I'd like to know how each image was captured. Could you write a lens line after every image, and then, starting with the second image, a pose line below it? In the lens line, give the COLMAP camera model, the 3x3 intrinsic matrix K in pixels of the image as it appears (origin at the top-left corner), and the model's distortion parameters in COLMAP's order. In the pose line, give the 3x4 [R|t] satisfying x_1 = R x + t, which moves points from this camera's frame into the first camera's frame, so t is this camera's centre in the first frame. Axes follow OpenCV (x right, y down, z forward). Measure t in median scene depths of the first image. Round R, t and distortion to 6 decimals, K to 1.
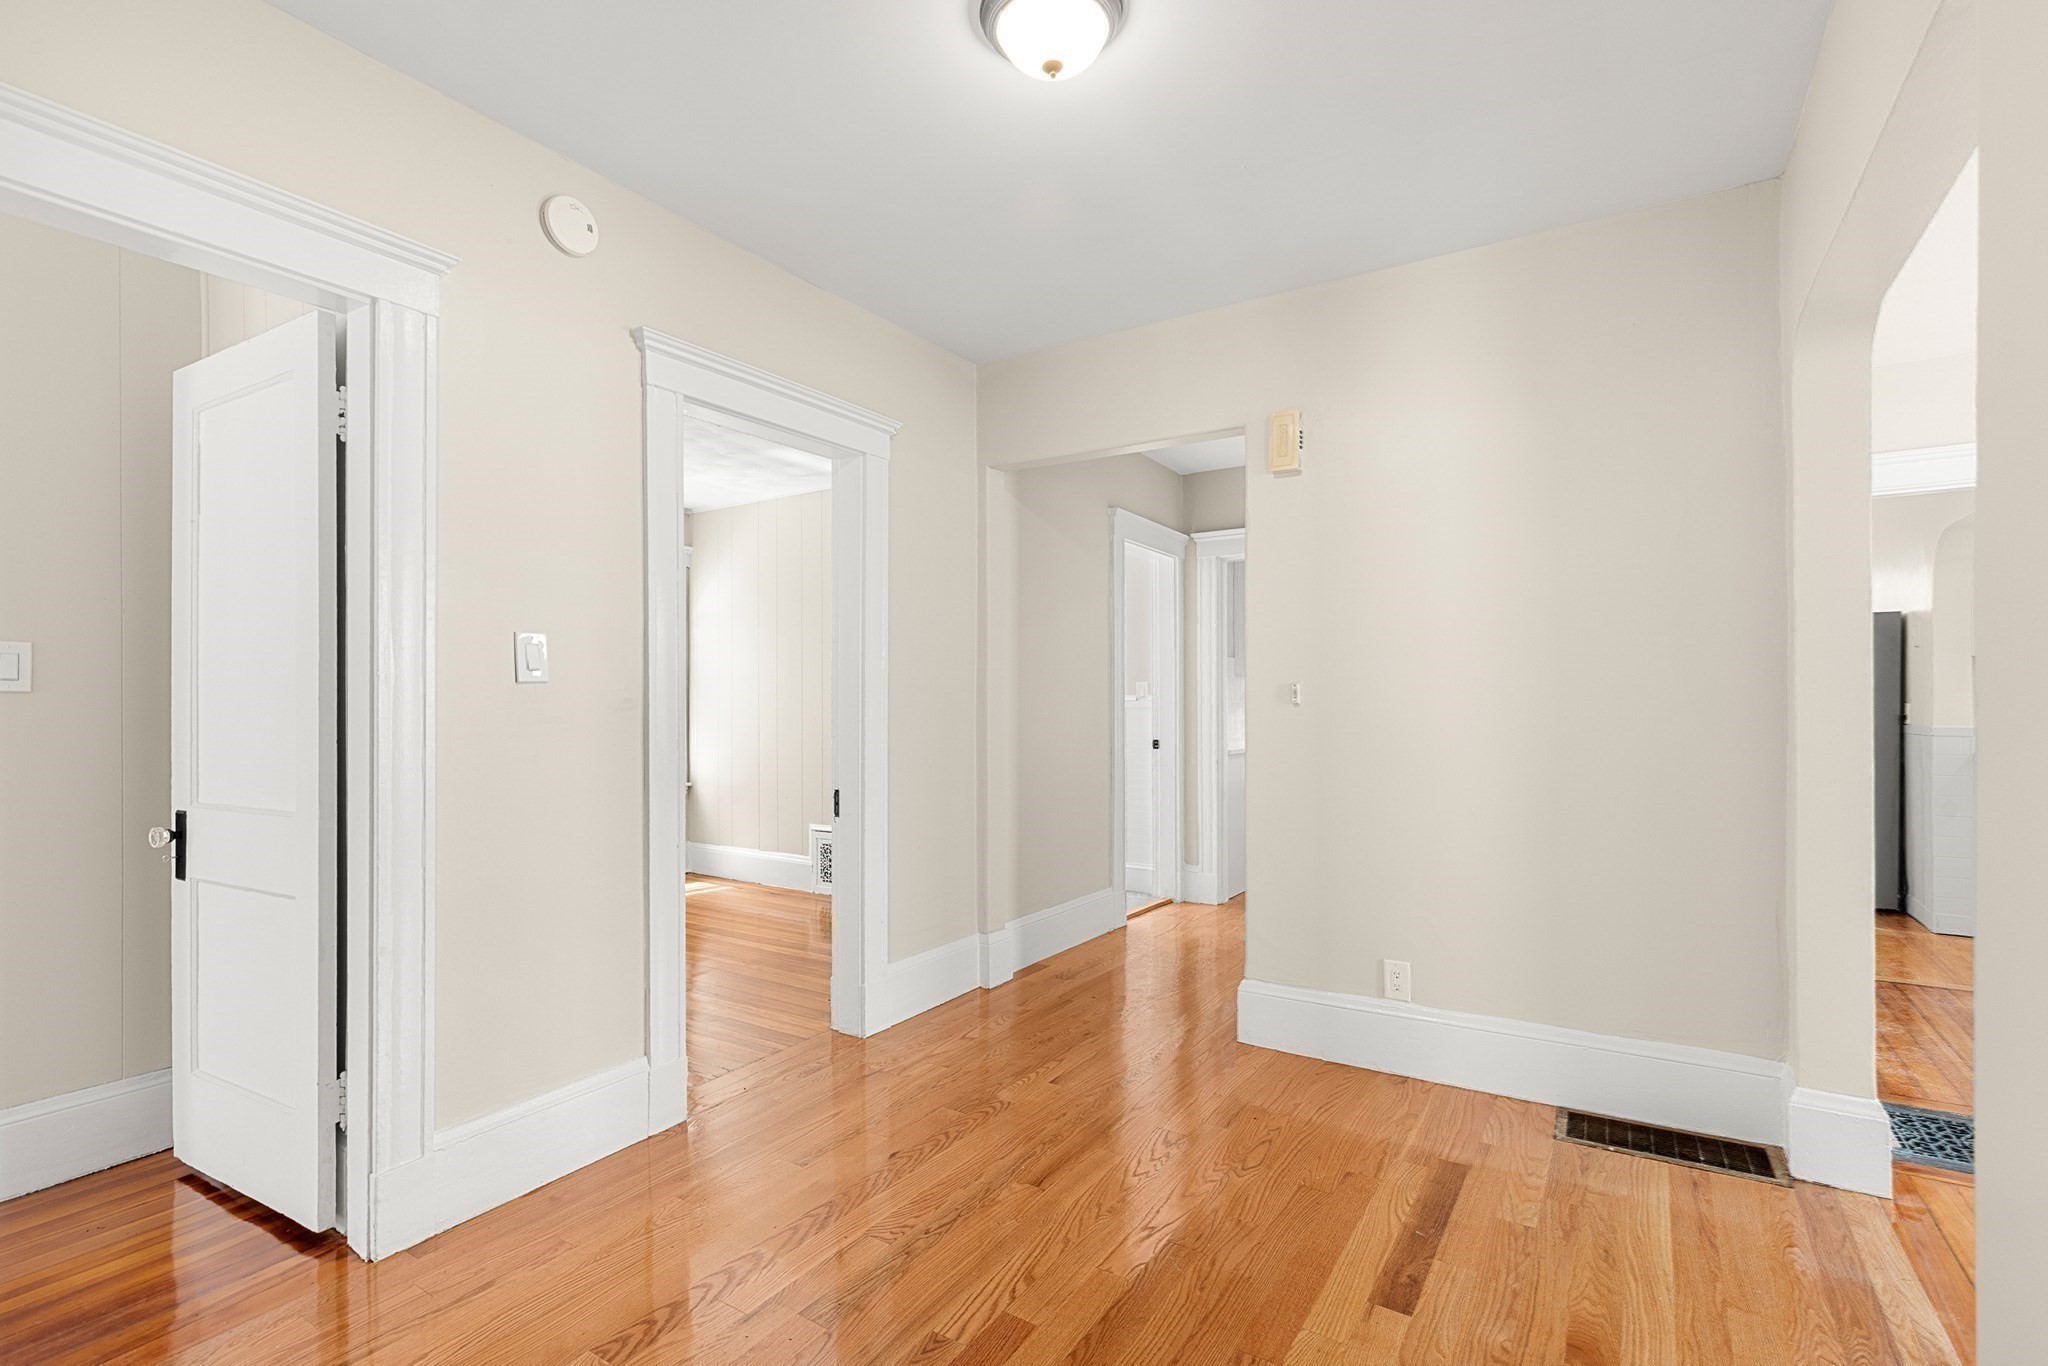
lens RADIAL K [[933.1, 0, 1026.1], [0, 933.1, 701.1], [0, 0, 1]] dist [0.005038, 0.000077]
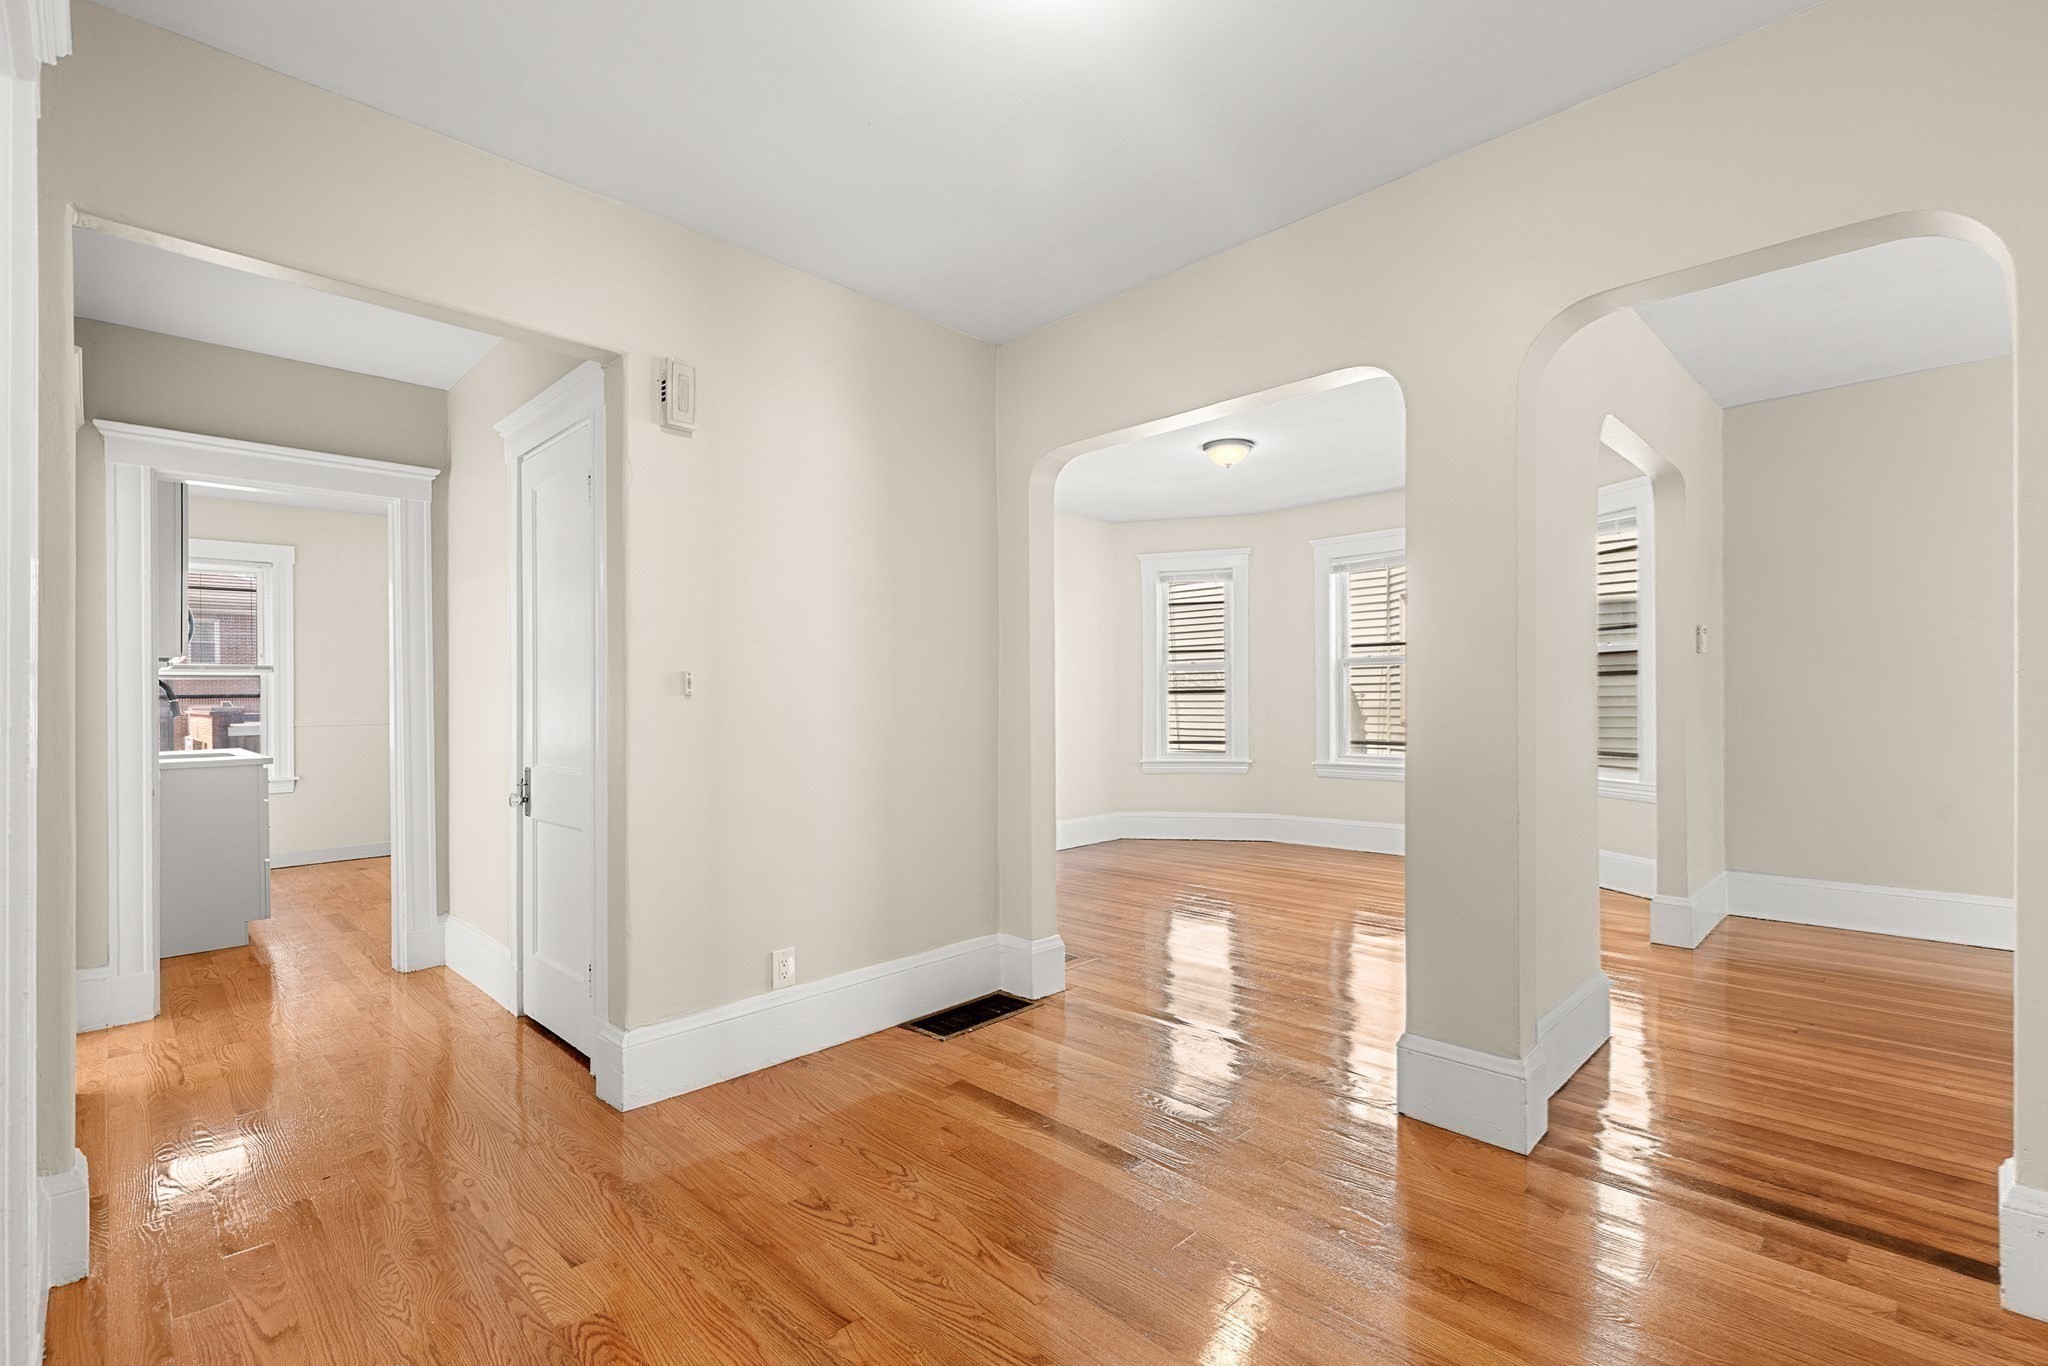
lens RADIAL K [[933.1, 0, 1026.1], [0, 933.1, 701.1], [0, 0, 1]] dist [0.005038, 0.000077]
pose [[0.208040, -0.000502, 0.978120, -0.568369], [0.005556, 0.999984, -0.000668, 0.013711], [-0.978105, 0.005573, 0.208039, 0.567472]]
